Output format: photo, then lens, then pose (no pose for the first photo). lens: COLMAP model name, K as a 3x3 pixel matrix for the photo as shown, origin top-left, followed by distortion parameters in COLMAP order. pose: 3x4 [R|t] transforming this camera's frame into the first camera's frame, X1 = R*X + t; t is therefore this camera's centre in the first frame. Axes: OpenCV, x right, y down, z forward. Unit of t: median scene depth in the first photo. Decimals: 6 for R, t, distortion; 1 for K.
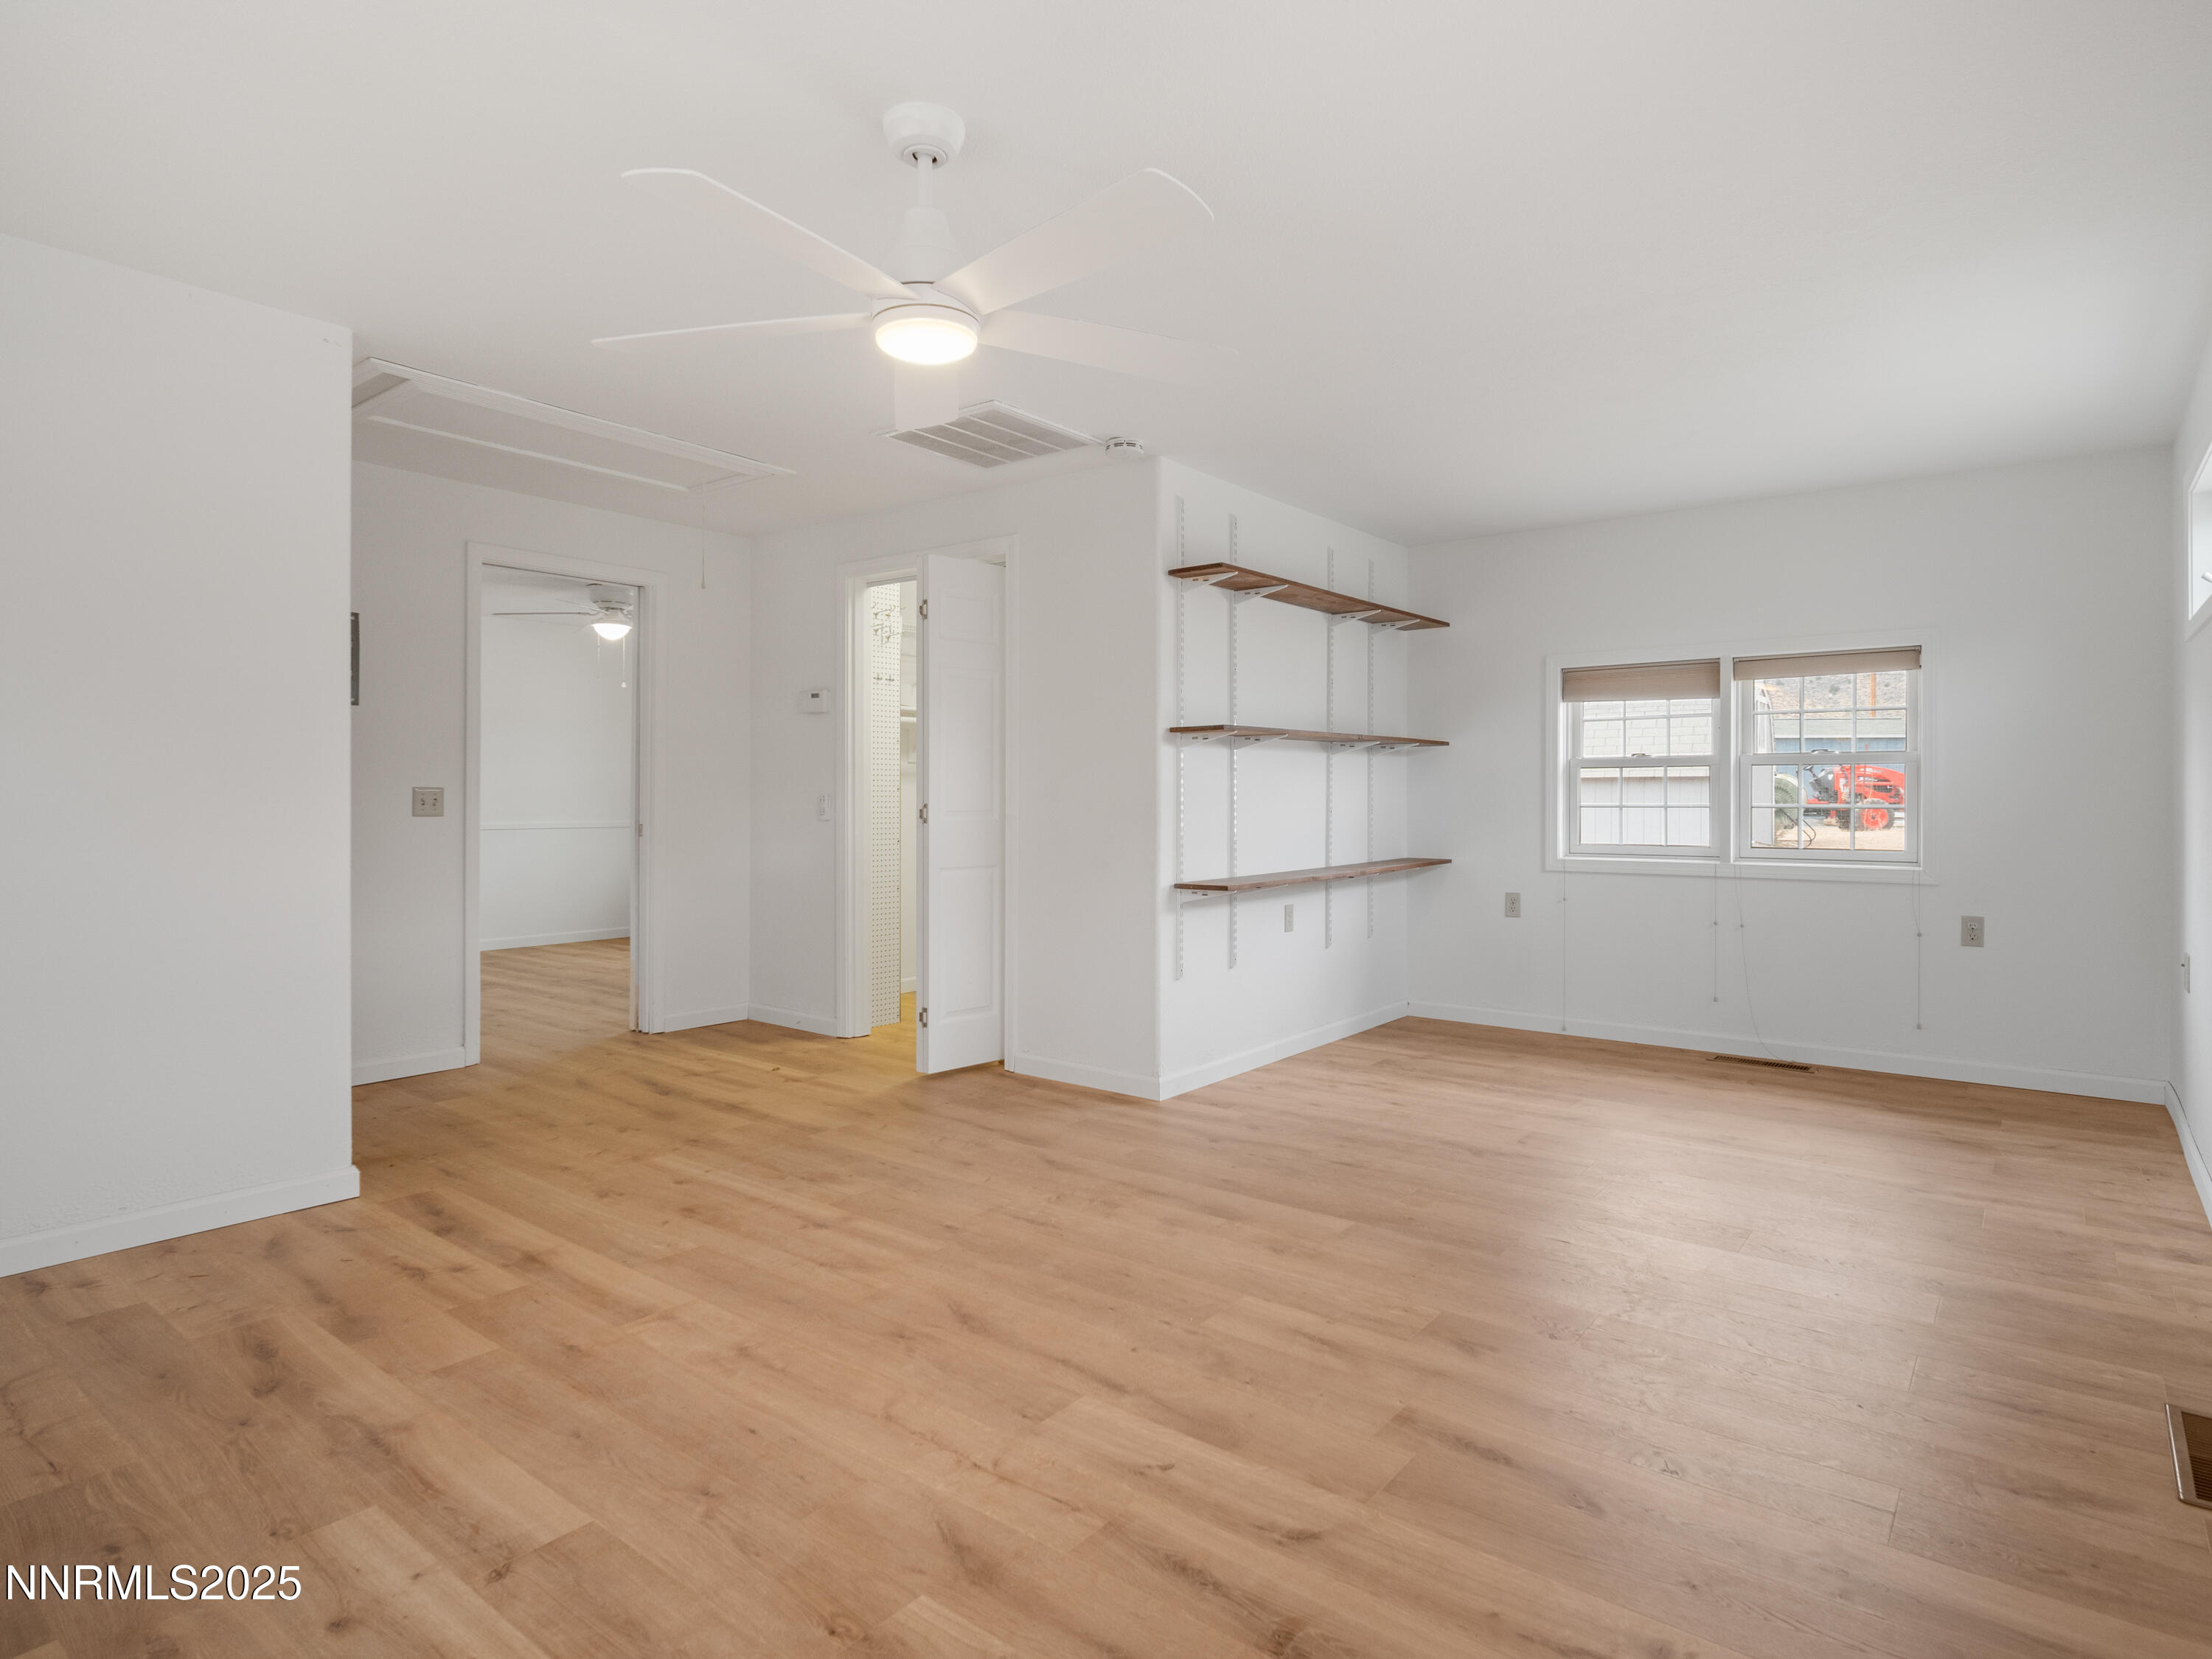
lens RADIAL K [[1203.6, 0, 1093.7], [0, 1203.6, 806.7], [0, 0, 1]] dist [-0.000484, -0.001937]
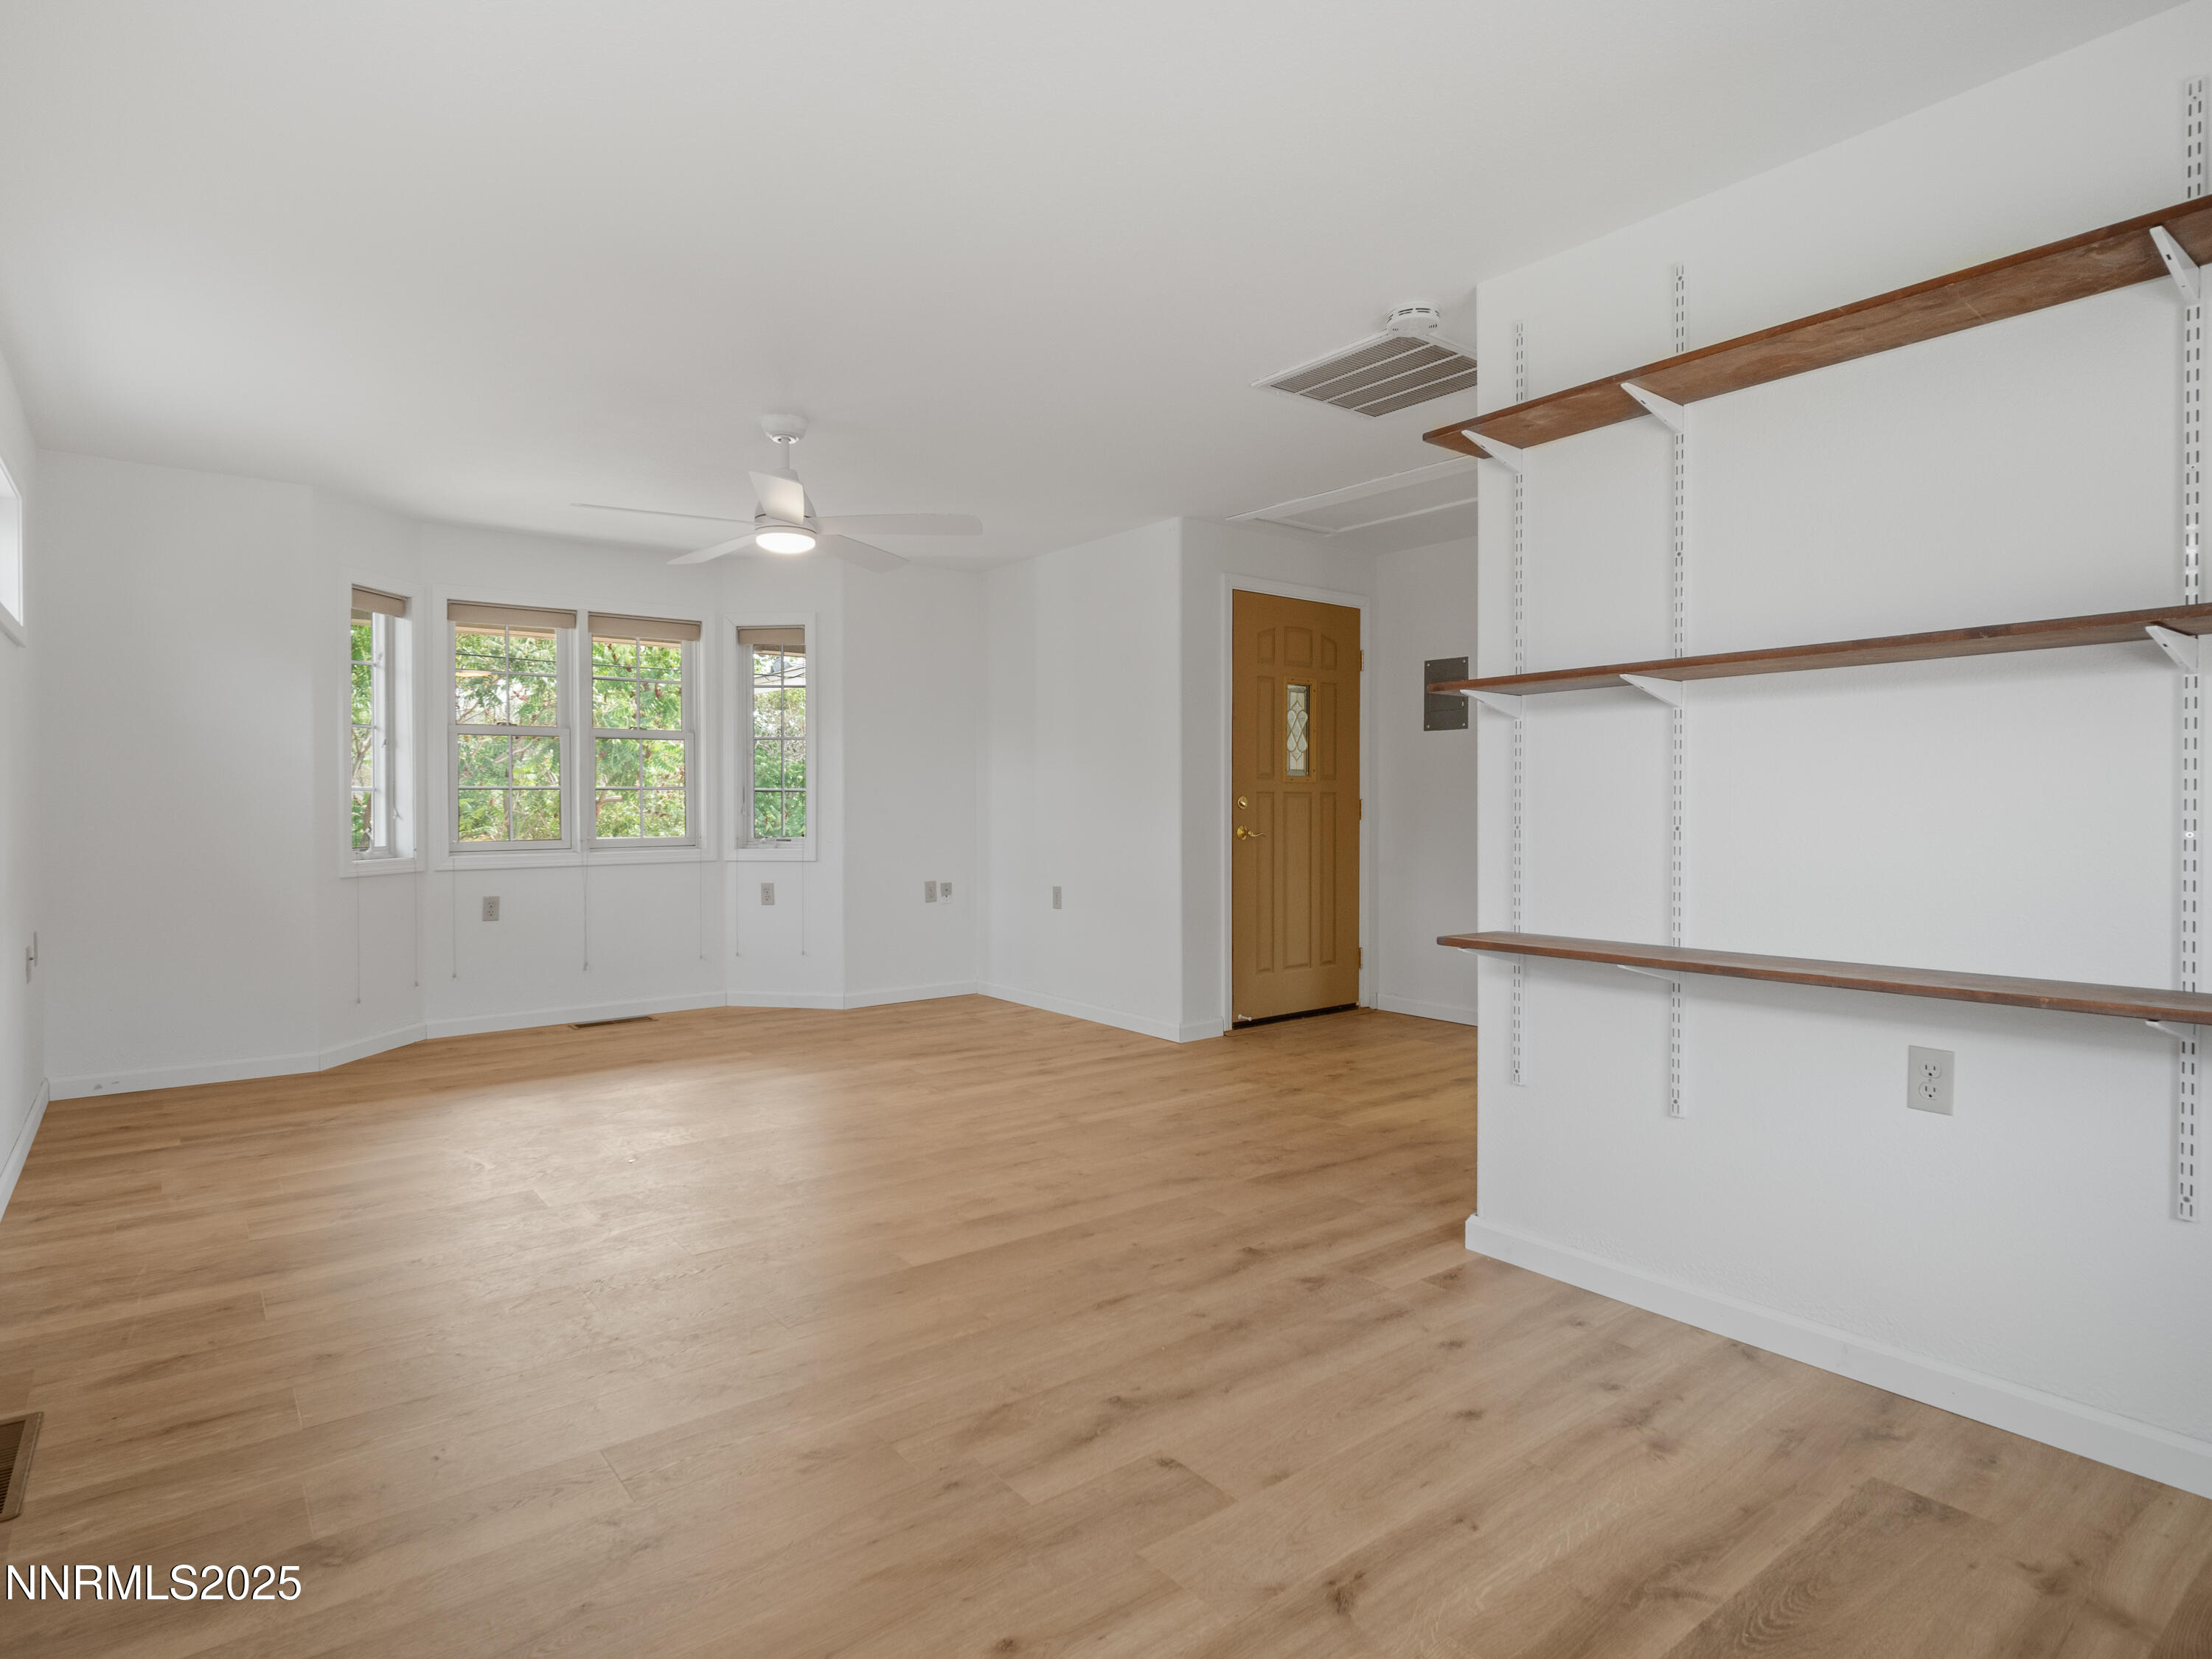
lens RADIAL K [[1203.6, 0, 1108.4], [0, 1203.6, 826.4], [0, 0, 1]] dist [-0.000484, -0.001937]
pose [[-0.233258, 0.017258, -0.972262, 1.352782], [-0.005213, 0.999806, 0.018997, -0.006566], [0.972401, 0.009500, -0.233122, 1.718744]]
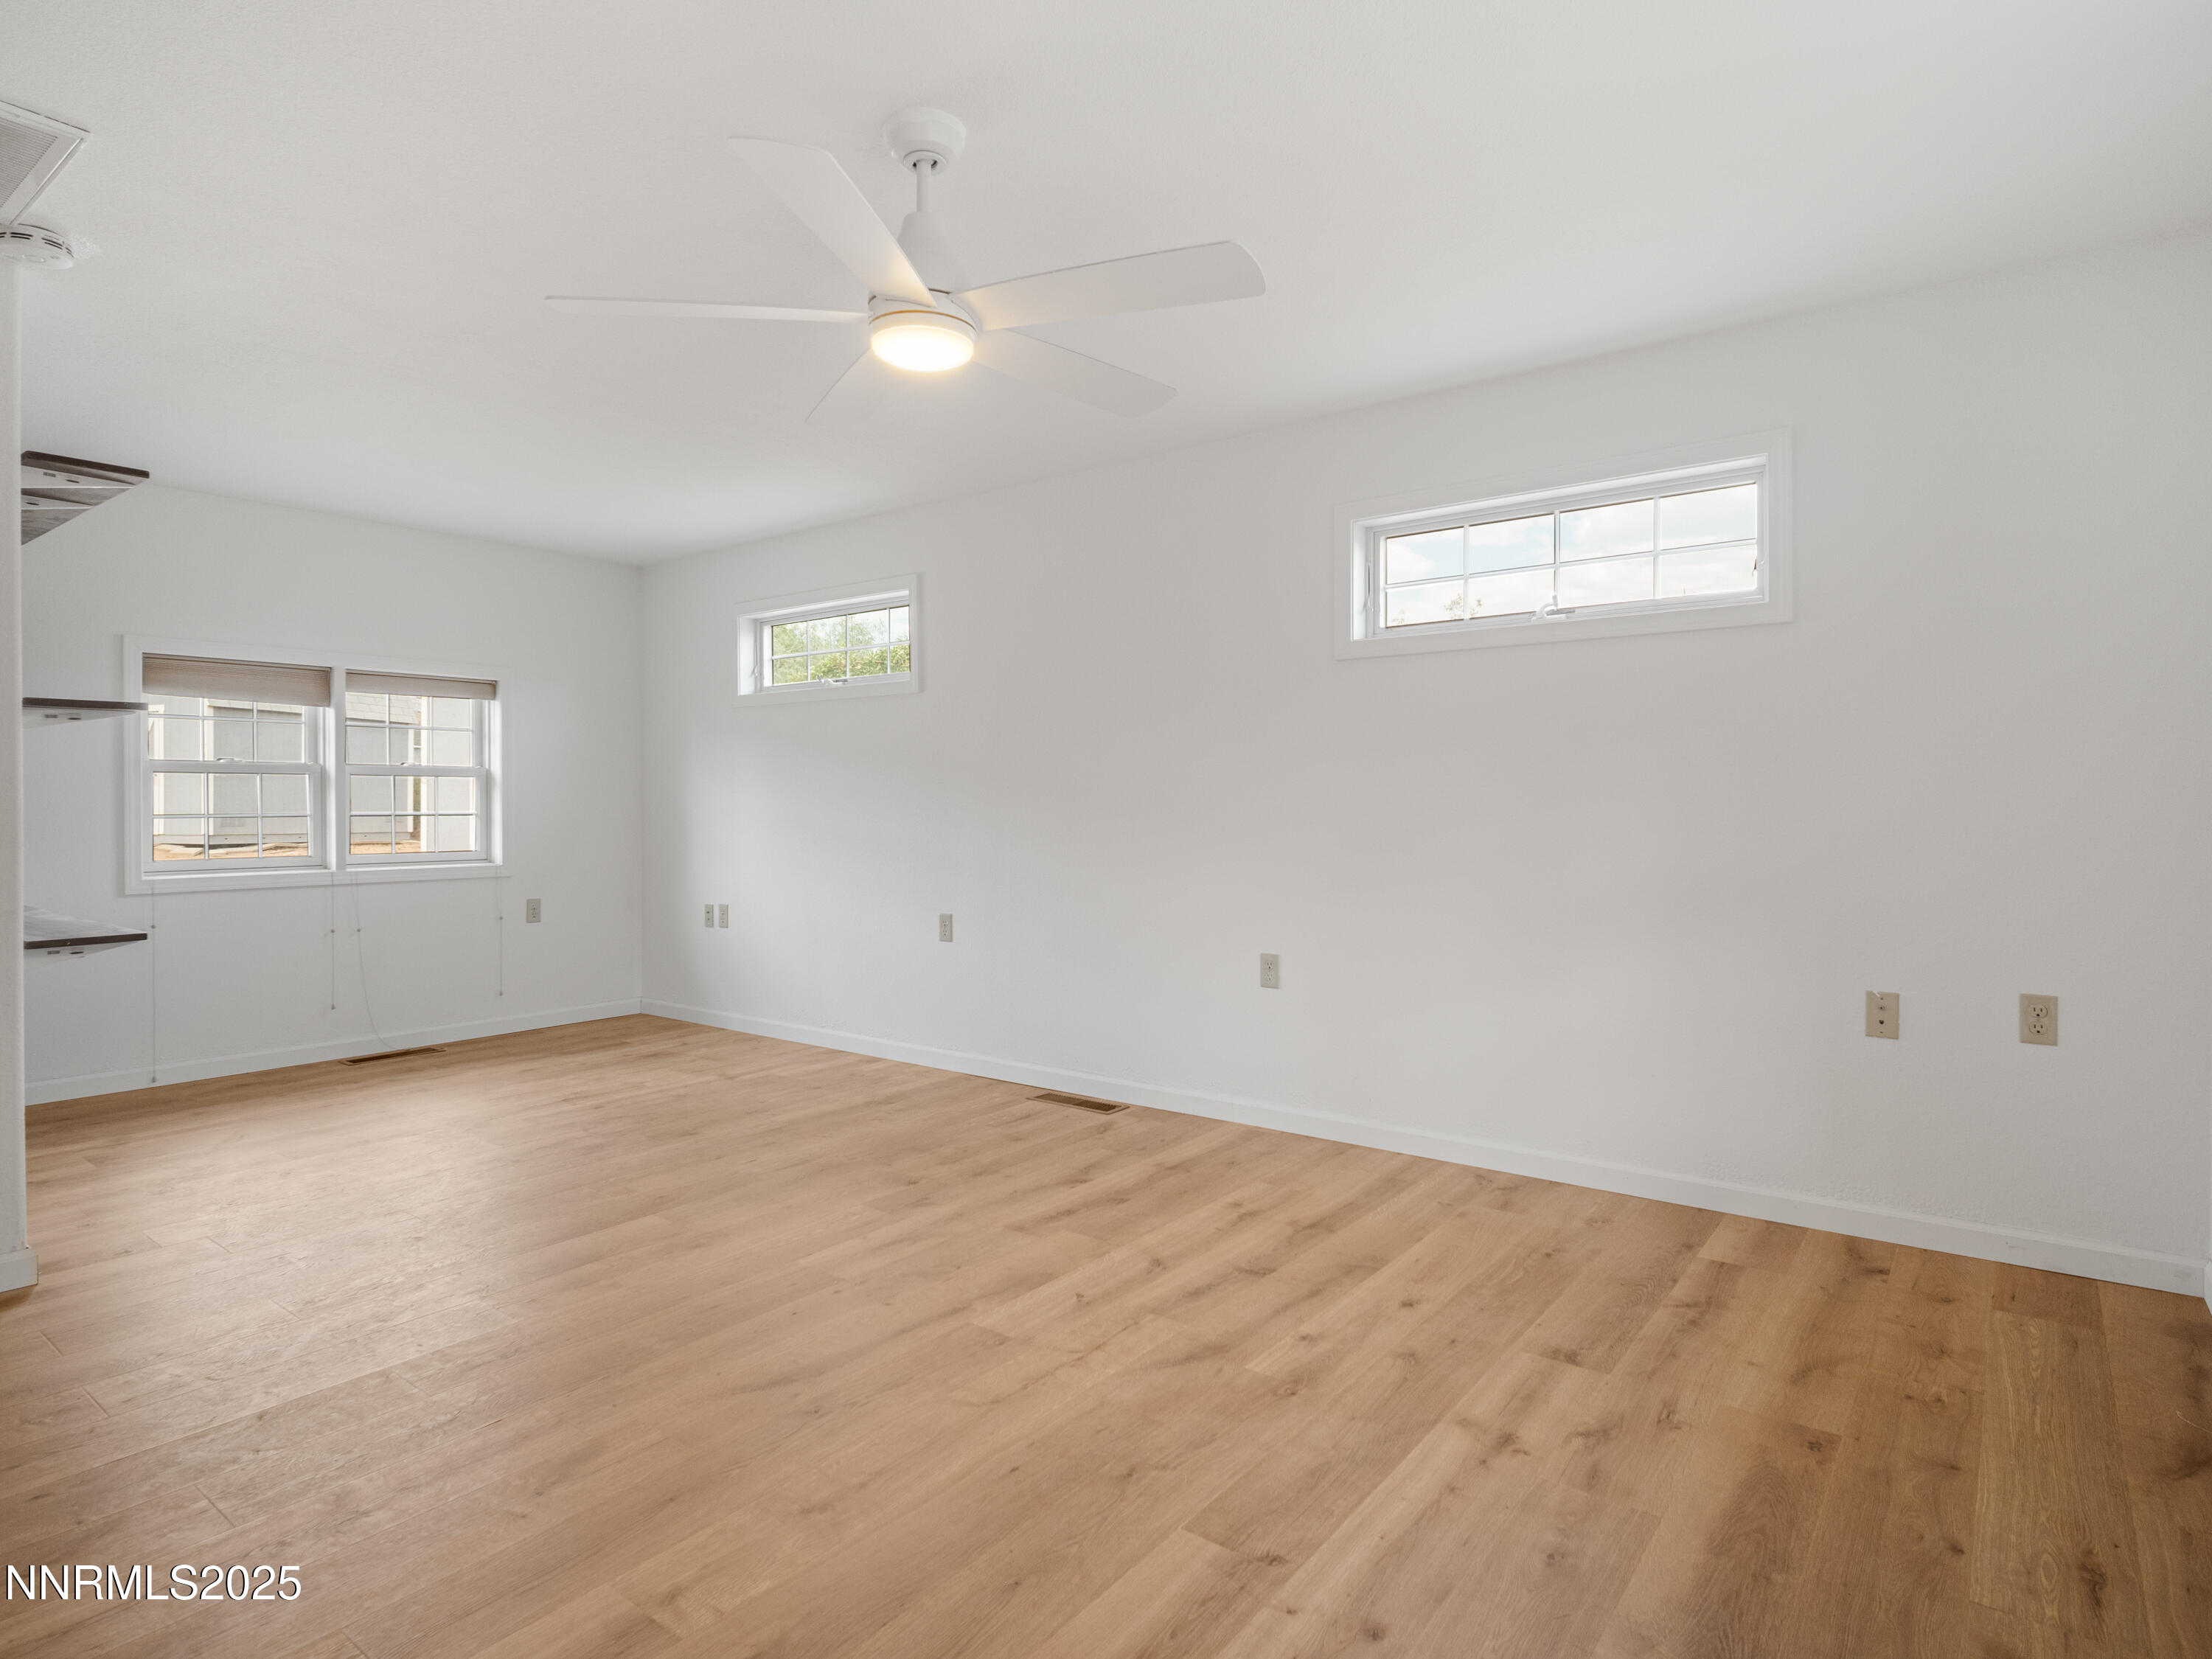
lens RADIAL K [[1203.6, 0, 1089.4], [0, 1203.6, 817.6], [0, 0, 1]] dist [-0.000484, -0.001937]
pose [[-0.006240, -0.011088, 0.999919, -1.041650], [0.009148, 0.999896, 0.011144, -0.007044], [-0.999939, 0.009217, -0.006138, 0.795495]]
